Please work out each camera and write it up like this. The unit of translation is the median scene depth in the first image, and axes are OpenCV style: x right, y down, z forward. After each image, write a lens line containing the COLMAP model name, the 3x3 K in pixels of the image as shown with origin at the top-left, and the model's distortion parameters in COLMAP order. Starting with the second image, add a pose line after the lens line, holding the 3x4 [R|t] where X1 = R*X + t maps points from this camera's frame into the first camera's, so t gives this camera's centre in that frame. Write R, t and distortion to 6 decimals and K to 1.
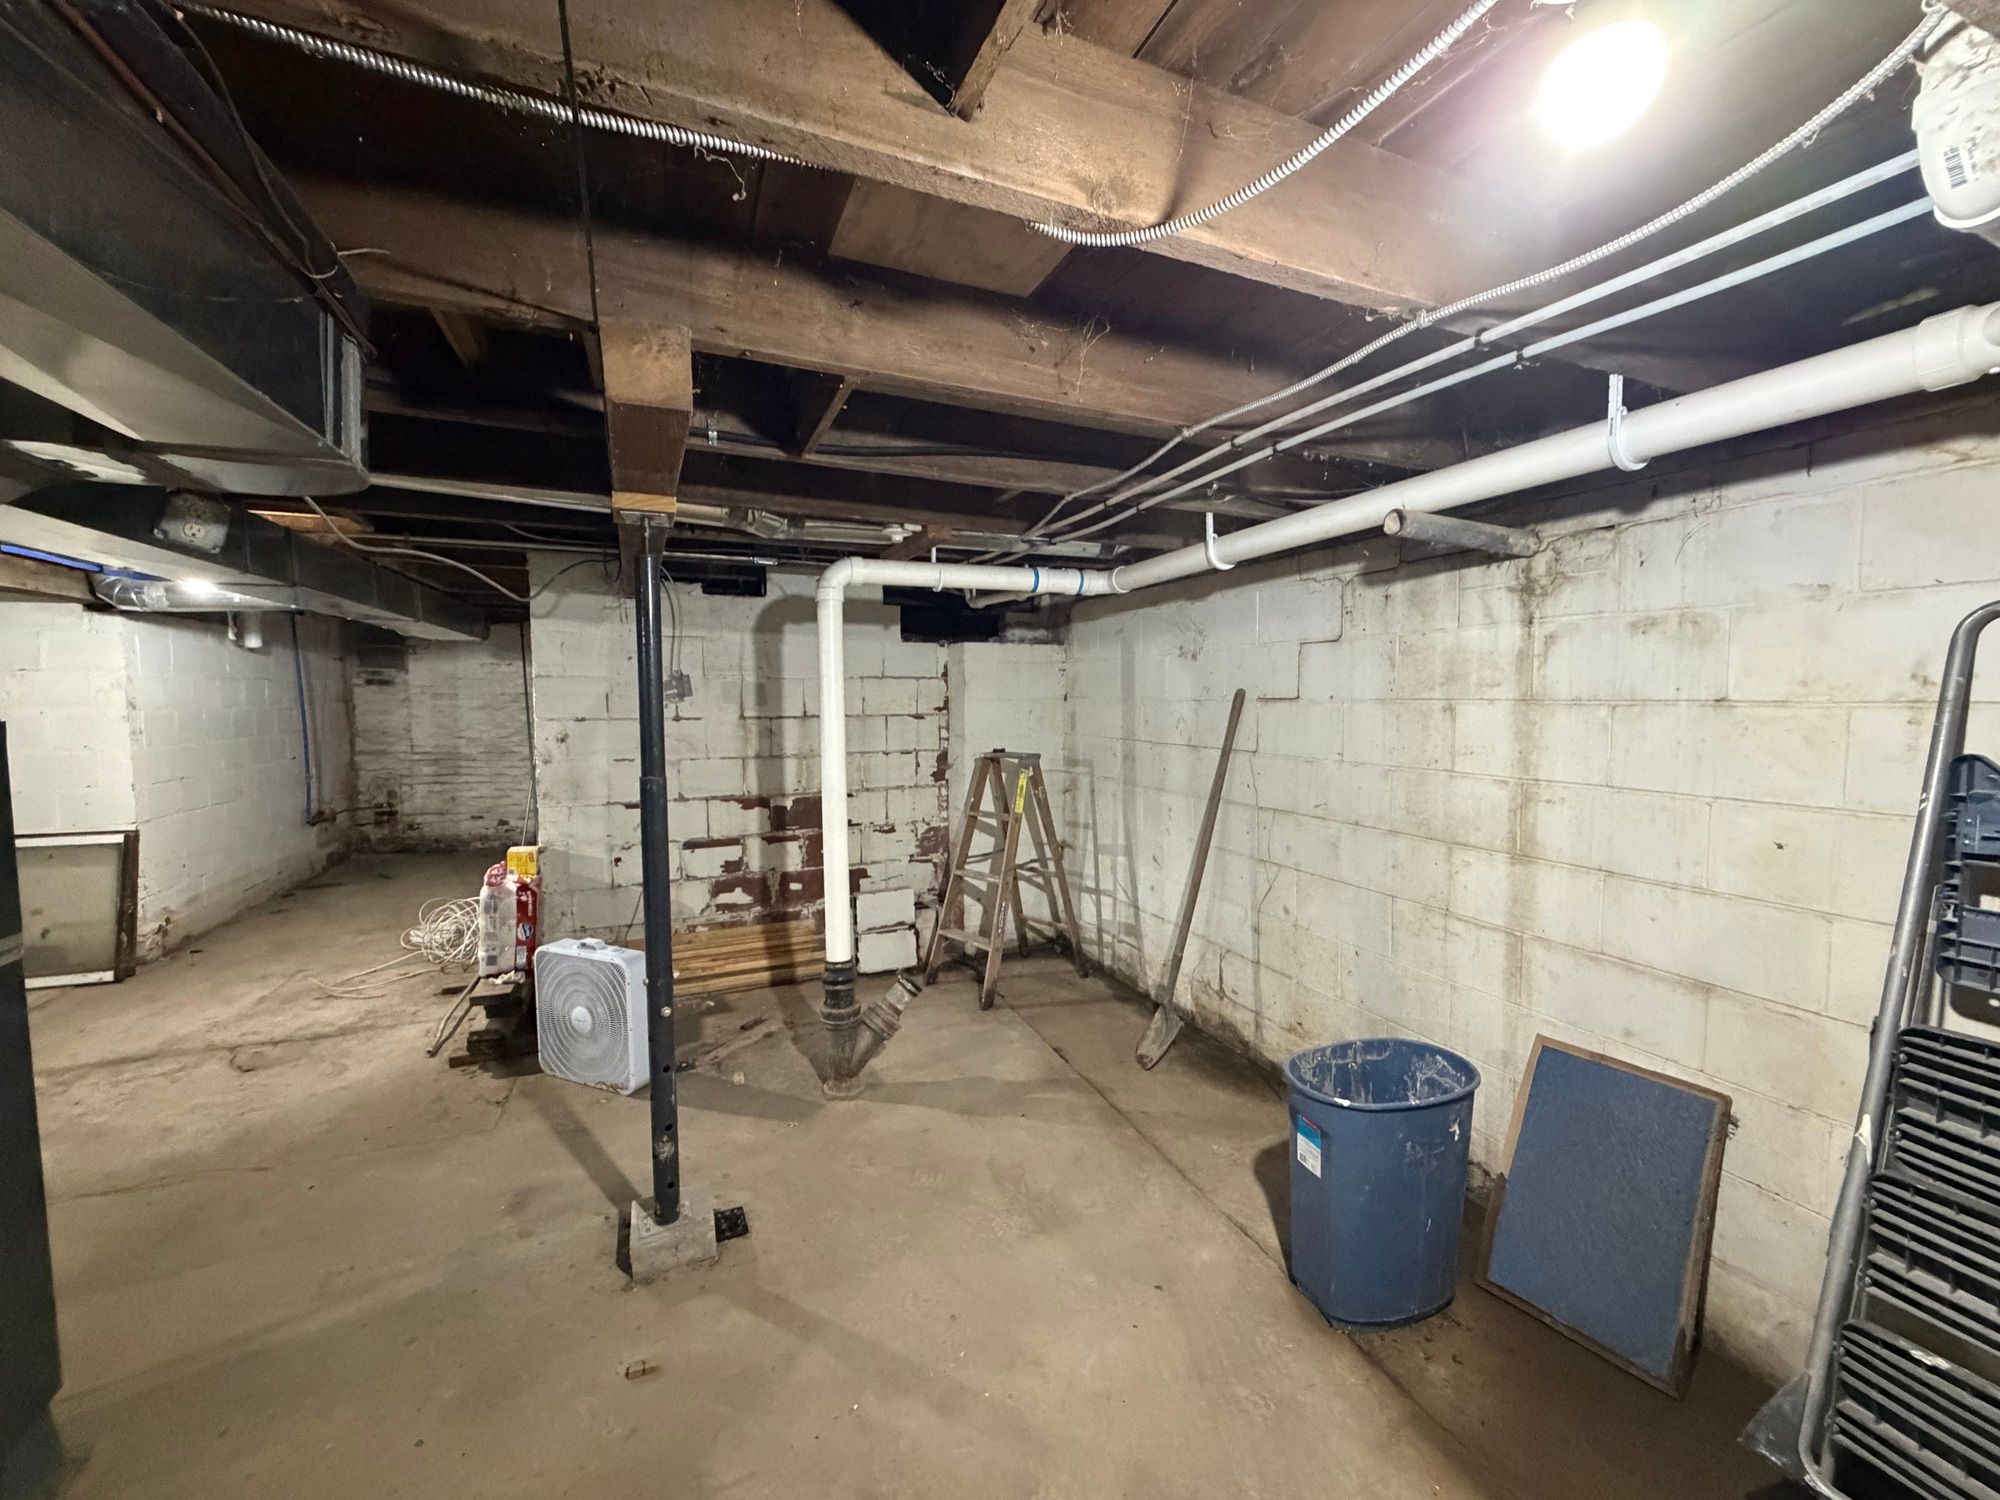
lens RADIAL K [[795.1, 0, 994.5], [0, 795.1, 751.7], [0, 0, 1]] dist [-0.000419, 0.000155]
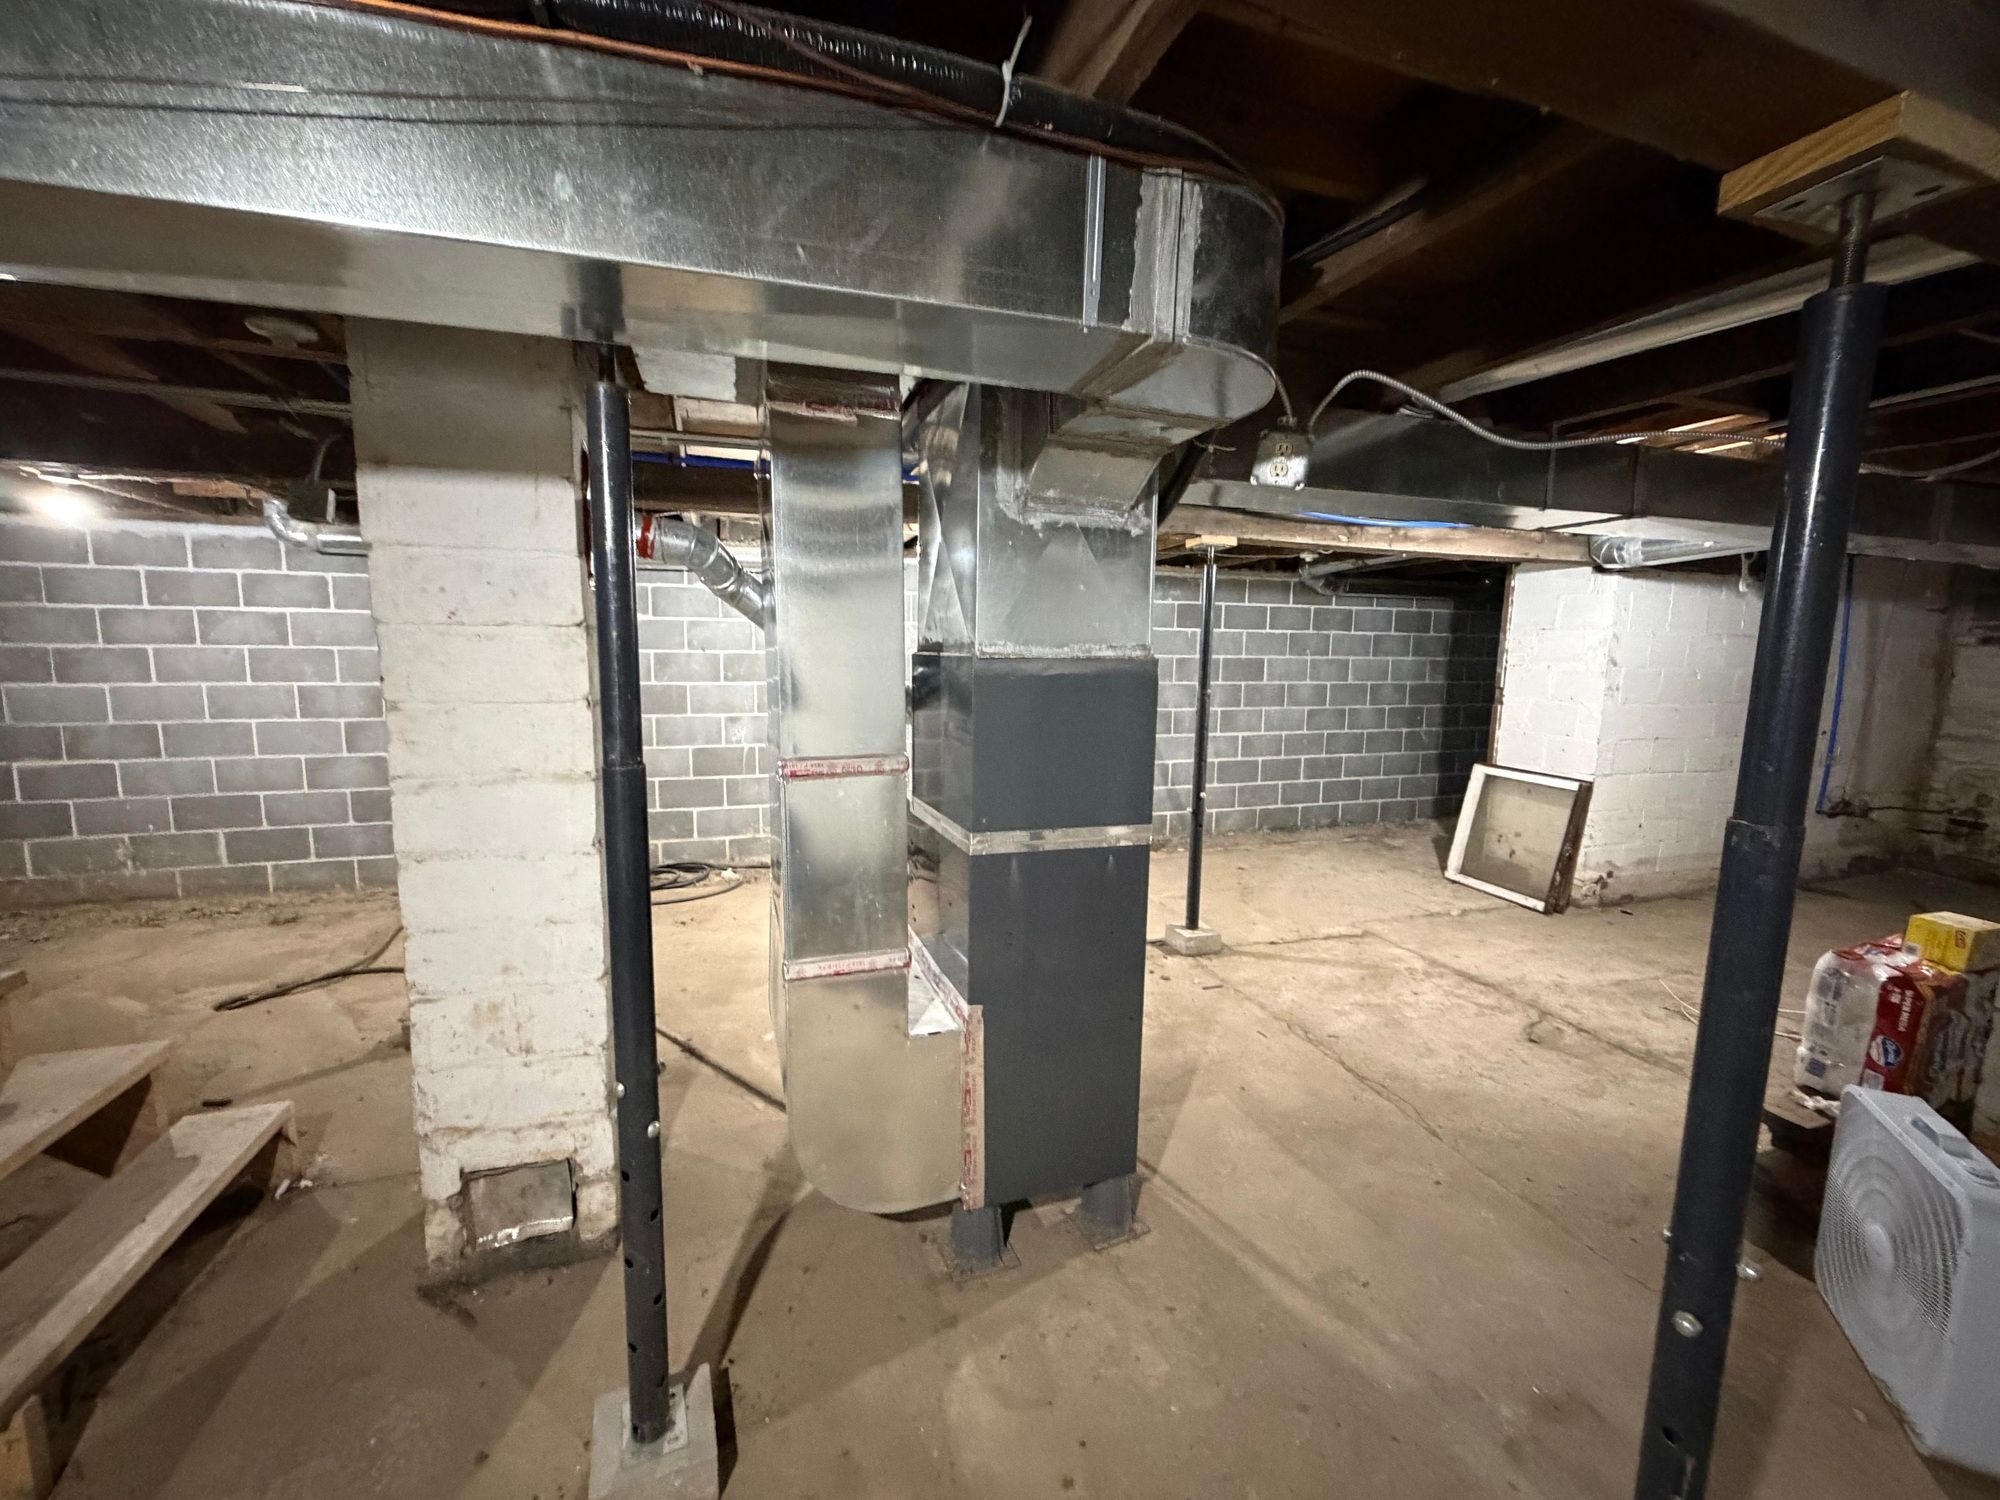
lens RADIAL K [[795.1, 0, 994.5], [0, 795.1, 751.7], [0, 0, 1]] dist [-0.000419, 0.000155]
pose [[-0.081052, 0.129454, -0.988267, 0.016611], [-0.087638, 0.986764, 0.136445, -0.014691], [0.992849, 0.097669, -0.068634, 0.299387]]
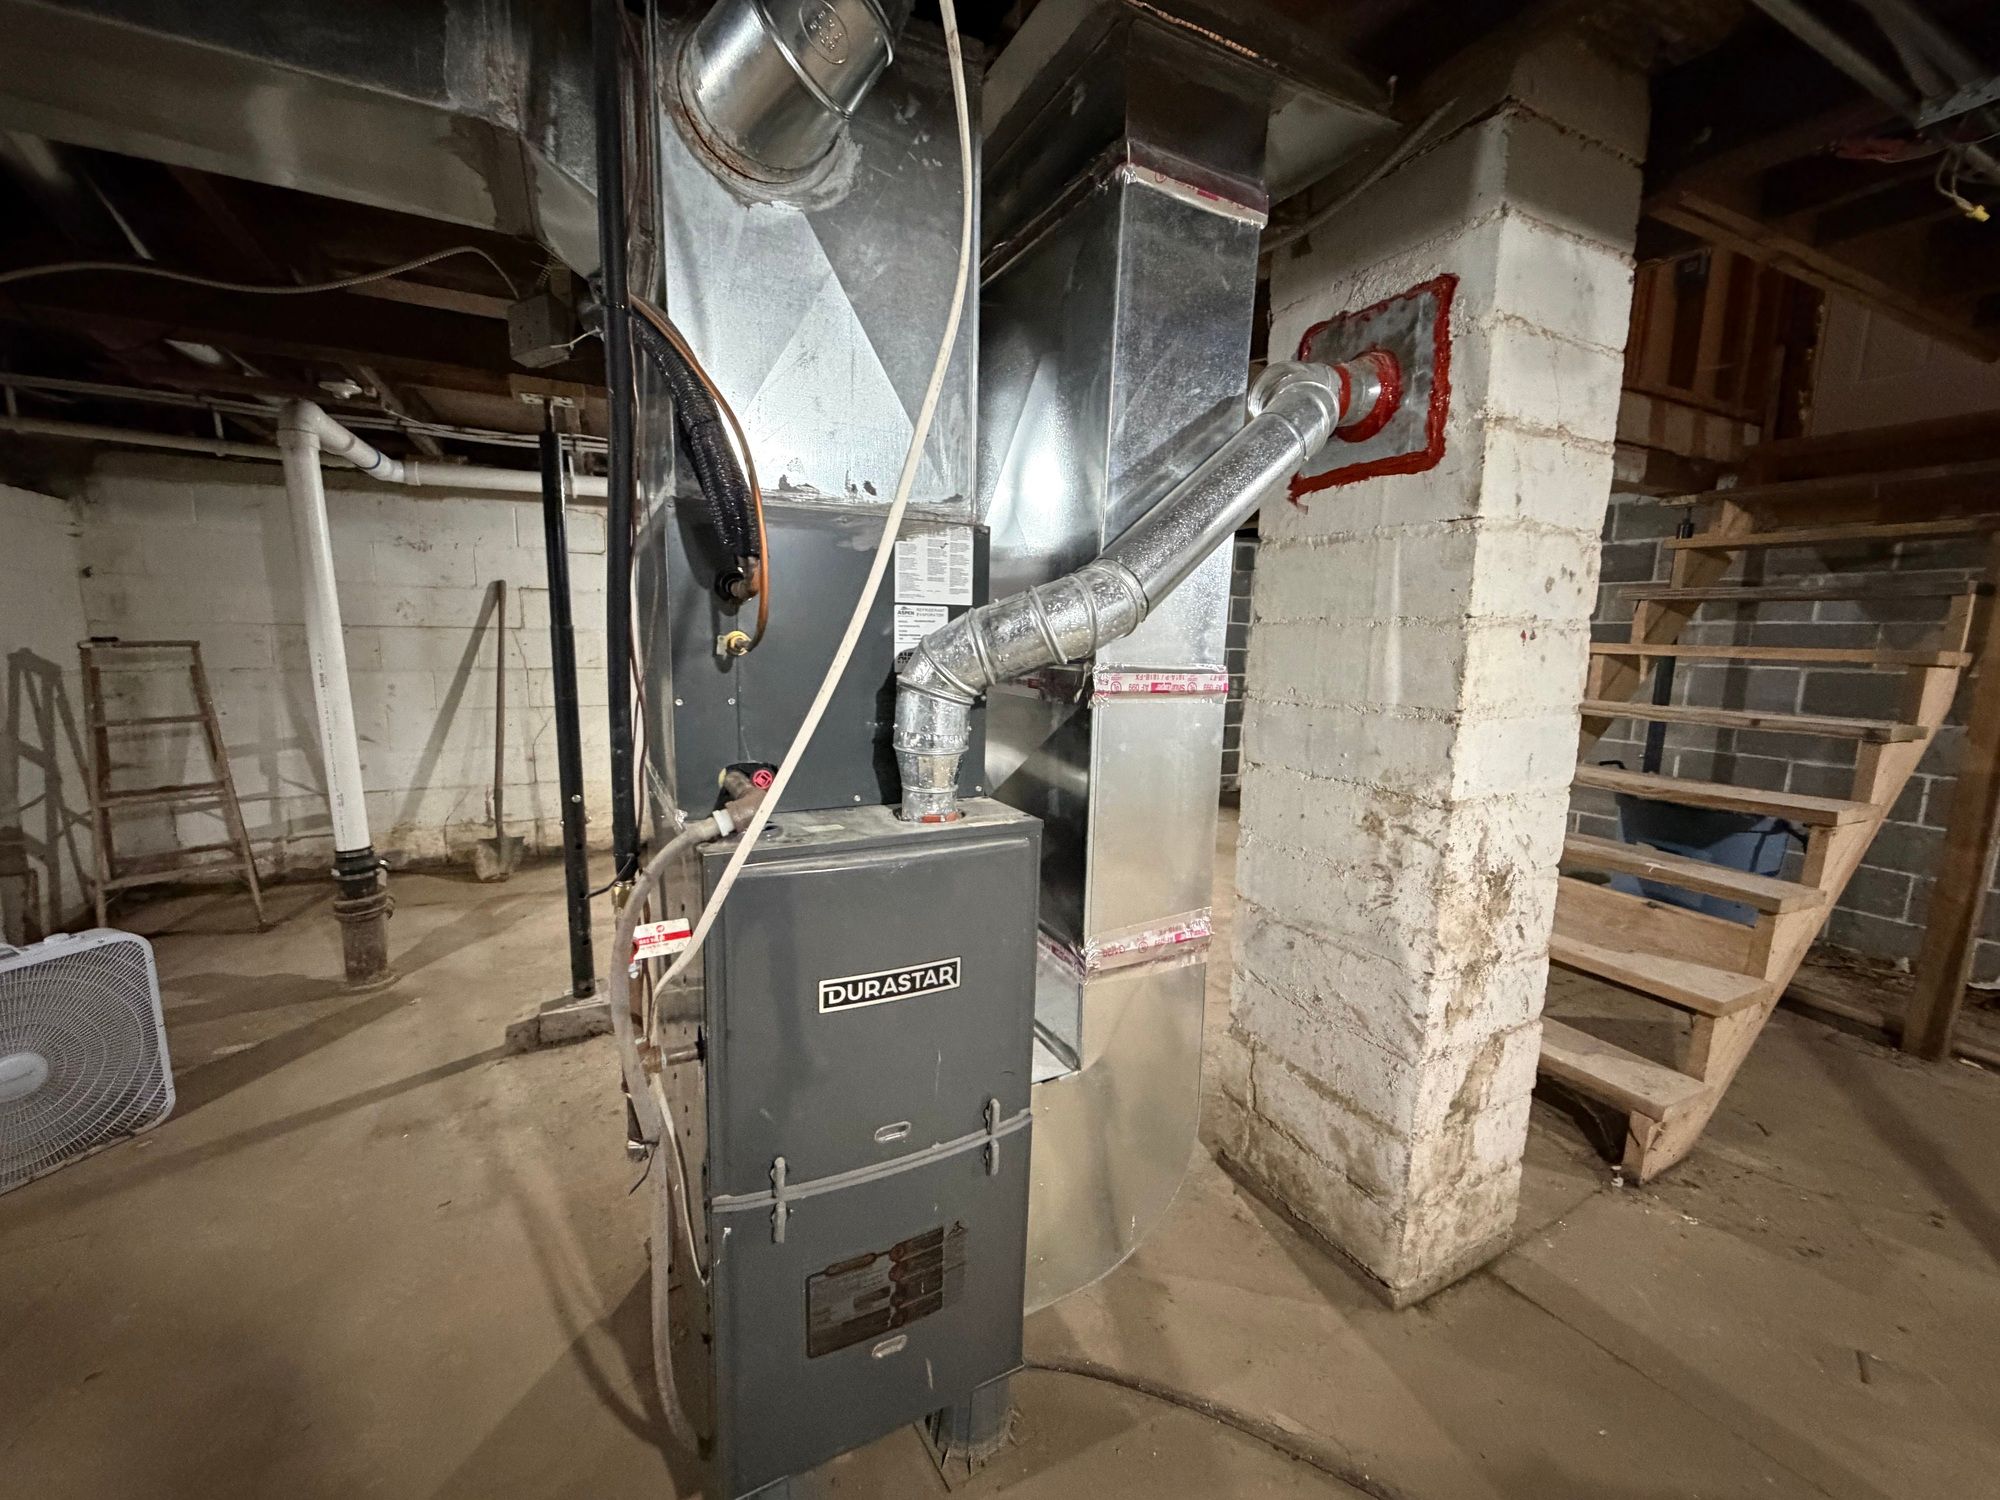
lens RADIAL K [[795.1, 0, 994.5], [0, 795.1, 751.7], [0, 0, 1]] dist [-0.000419, 0.000155]
pose [[-0.071989, -0.144154, 0.986933, -0.831132], [0.053381, 0.987525, 0.148135, 0.037827], [-0.995976, 0.063348, -0.063396, 0.219865]]
